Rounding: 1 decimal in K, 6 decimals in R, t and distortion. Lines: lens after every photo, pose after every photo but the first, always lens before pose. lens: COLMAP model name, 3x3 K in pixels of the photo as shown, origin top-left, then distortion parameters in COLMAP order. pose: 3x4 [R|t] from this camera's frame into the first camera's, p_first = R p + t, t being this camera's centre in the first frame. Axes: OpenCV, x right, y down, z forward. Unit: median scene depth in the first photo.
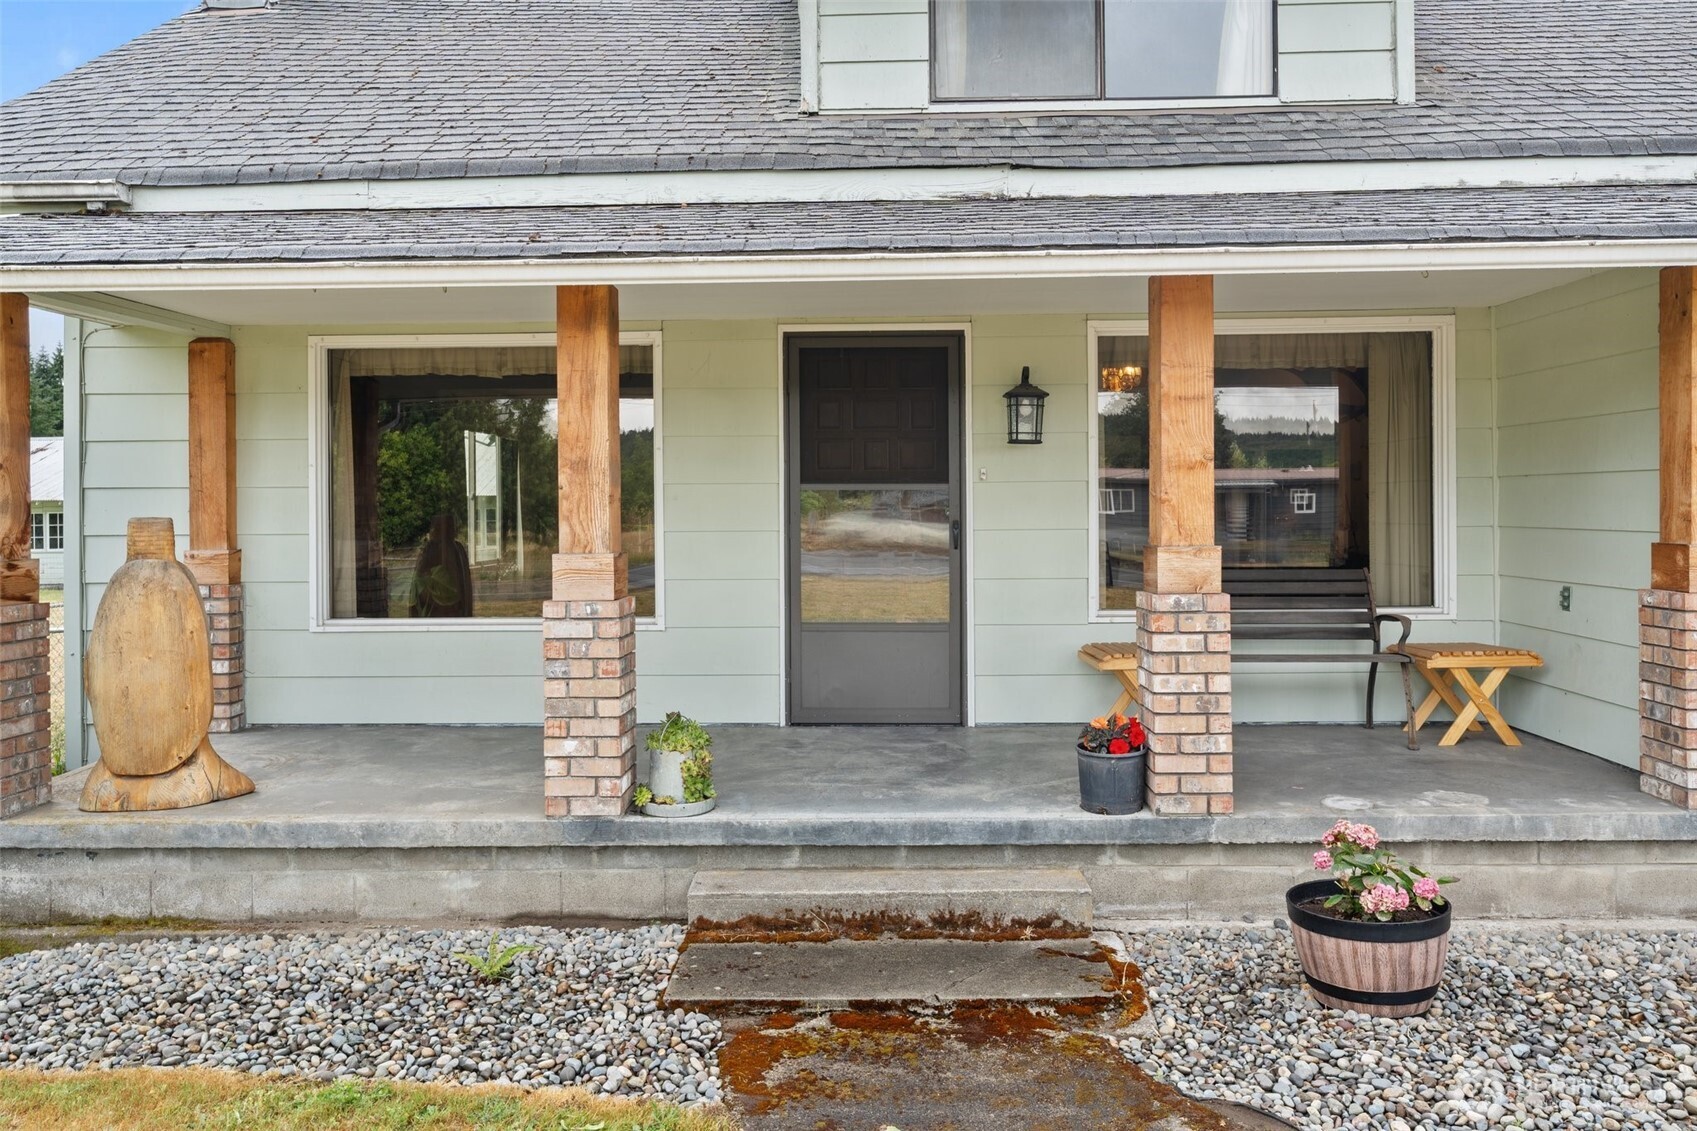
lens RADIAL K [[1285.2, 0, 850.1], [0, 1285.2, 549.7], [0, 0, 1]] dist [0.010074, 0.002555]
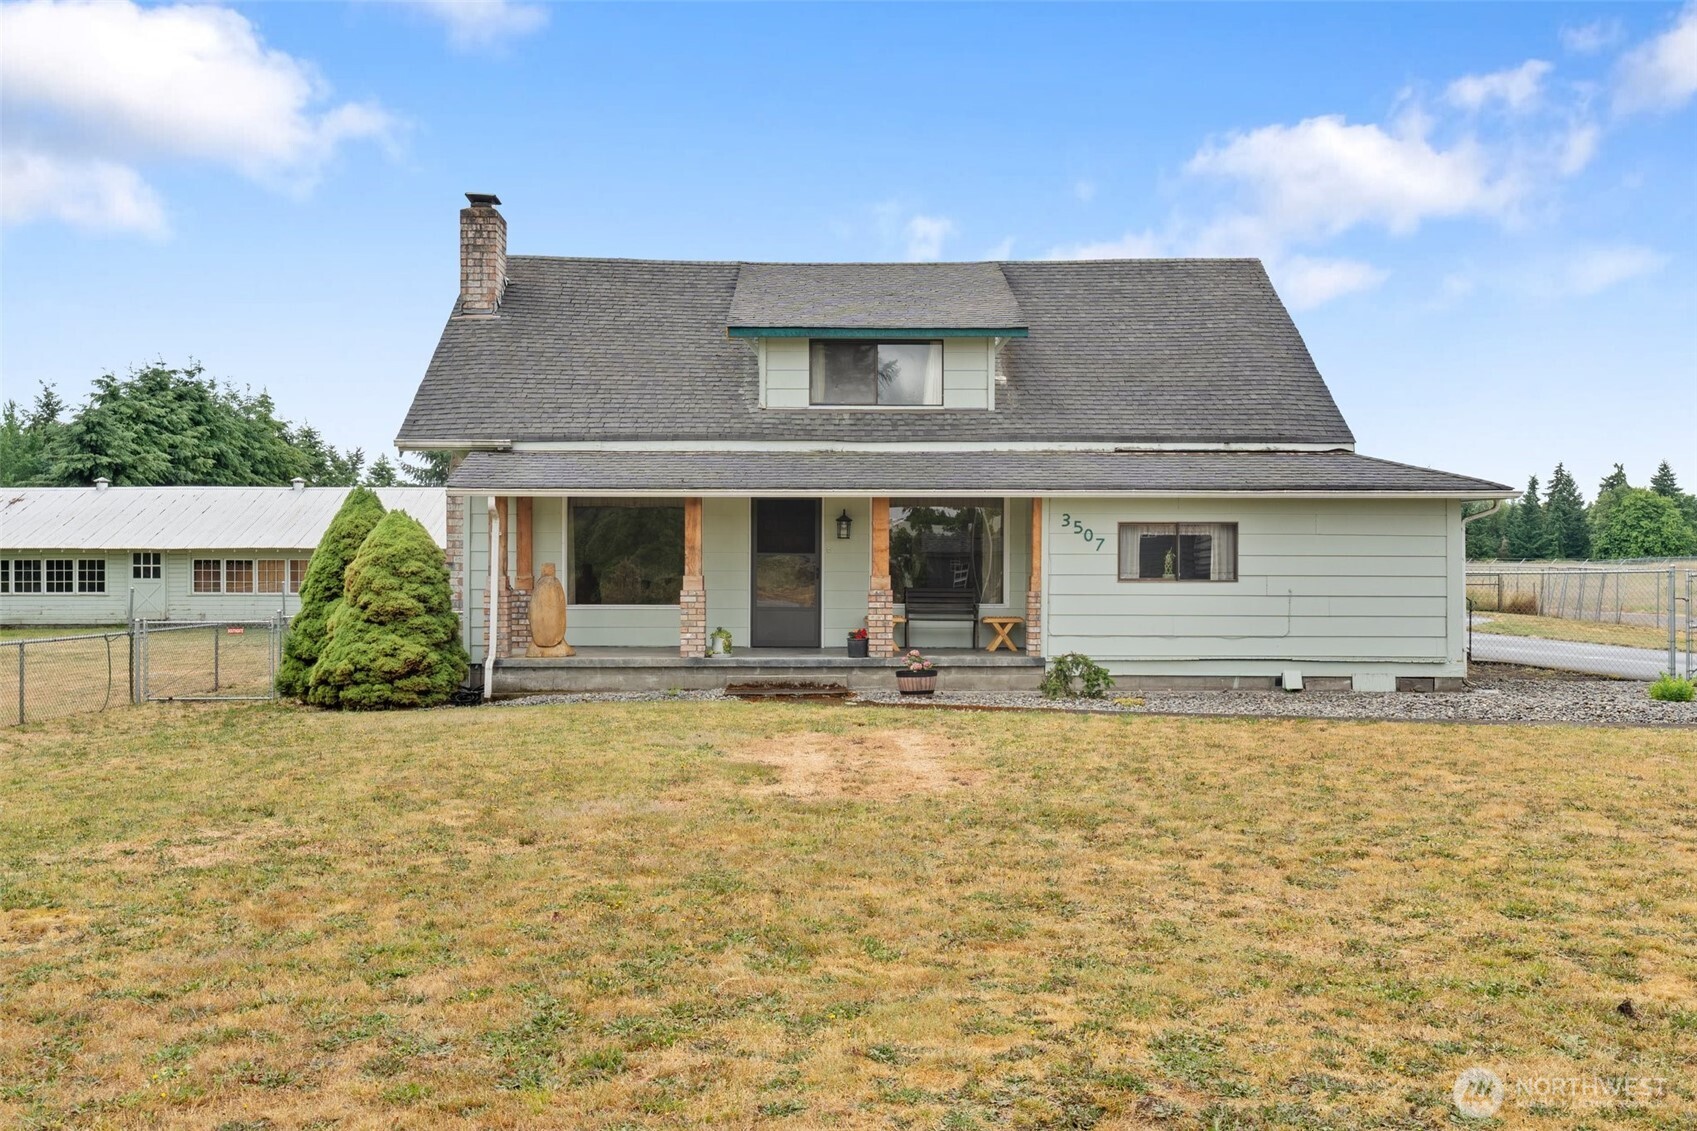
lens RADIAL K [[1720.8, 0, 841.1], [0, 1720.8, 567.5], [0, 0, 1]] dist [-0.011910, 0.000000]
pose [[0.999257, 0.011167, 0.036897, 0.002773], [-0.010046, 0.999487, -0.030423, 0.107975], [-0.037217, 0.030030, 0.998856, -3.256873]]
